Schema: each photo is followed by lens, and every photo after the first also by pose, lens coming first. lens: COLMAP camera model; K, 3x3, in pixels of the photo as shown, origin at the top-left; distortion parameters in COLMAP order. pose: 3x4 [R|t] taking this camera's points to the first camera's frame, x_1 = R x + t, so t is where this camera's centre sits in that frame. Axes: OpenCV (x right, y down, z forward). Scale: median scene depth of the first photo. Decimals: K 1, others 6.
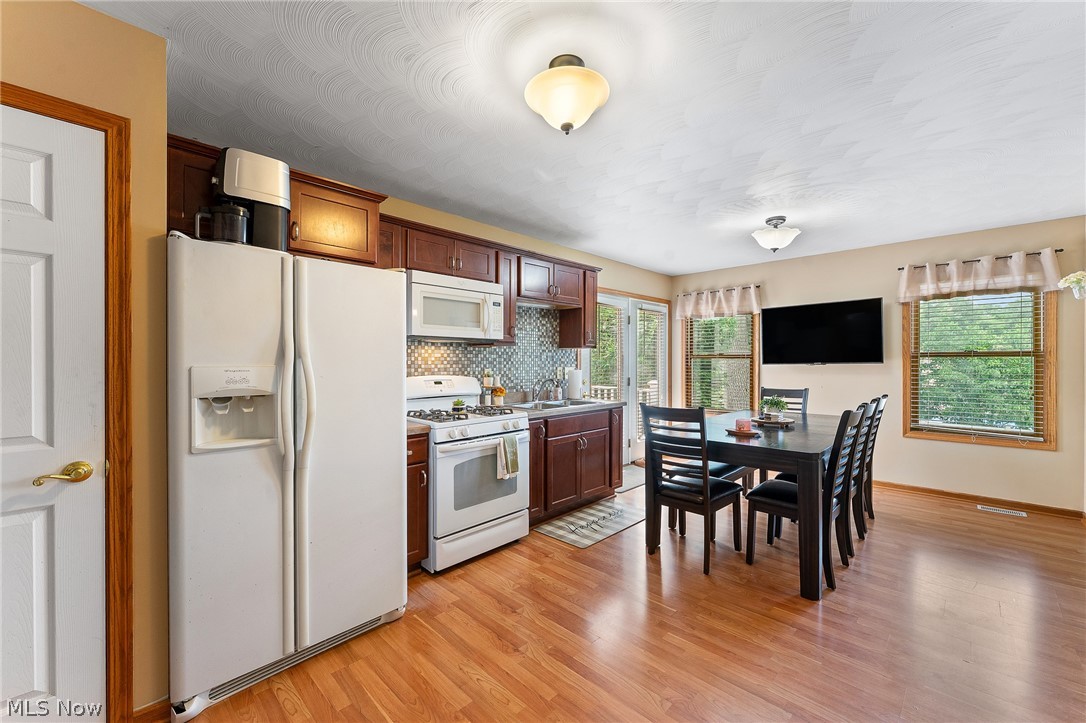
lens RADIAL K [[431.6, 0, 543.0], [0, 431.6, 362.3], [0, 0, 1]] dist [-0.001315, -0.000078]
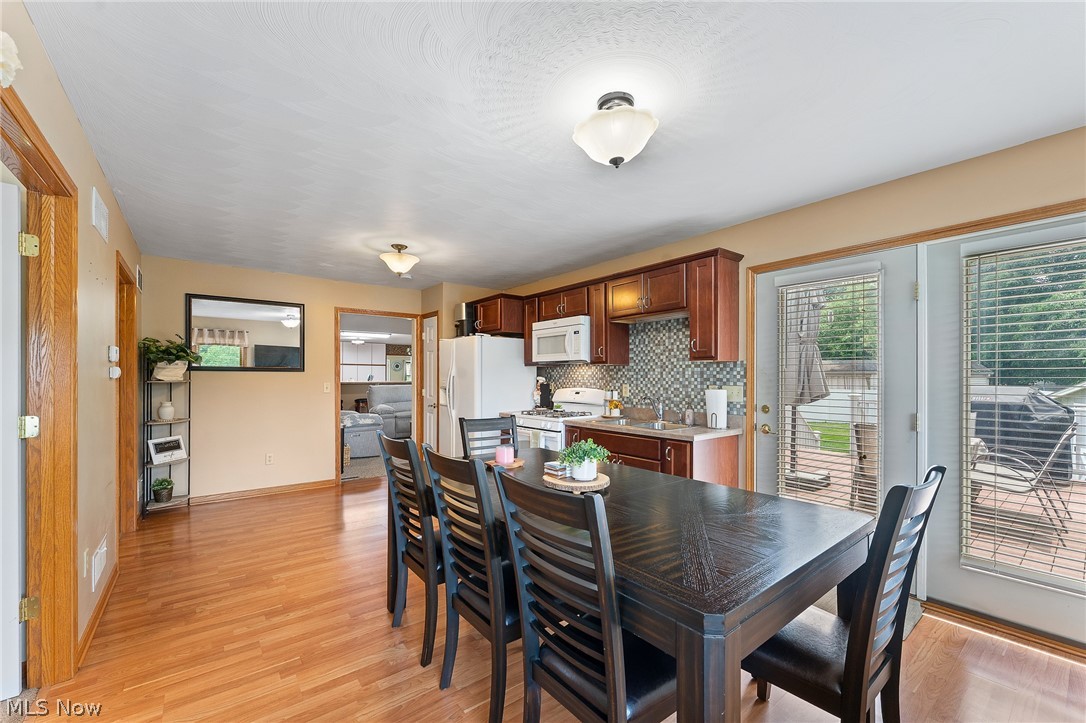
lens RADIAL K [[431.6, 0, 542.1], [0, 431.6, 372.5], [0, 0, 1]] dist [-0.001315, -0.000078]
pose [[-0.121601, -0.005368, -0.992565, 0.972419], [-0.000137, 0.999985, -0.005392, -0.009695], [0.992579, -0.000519, -0.121600, 0.885788]]
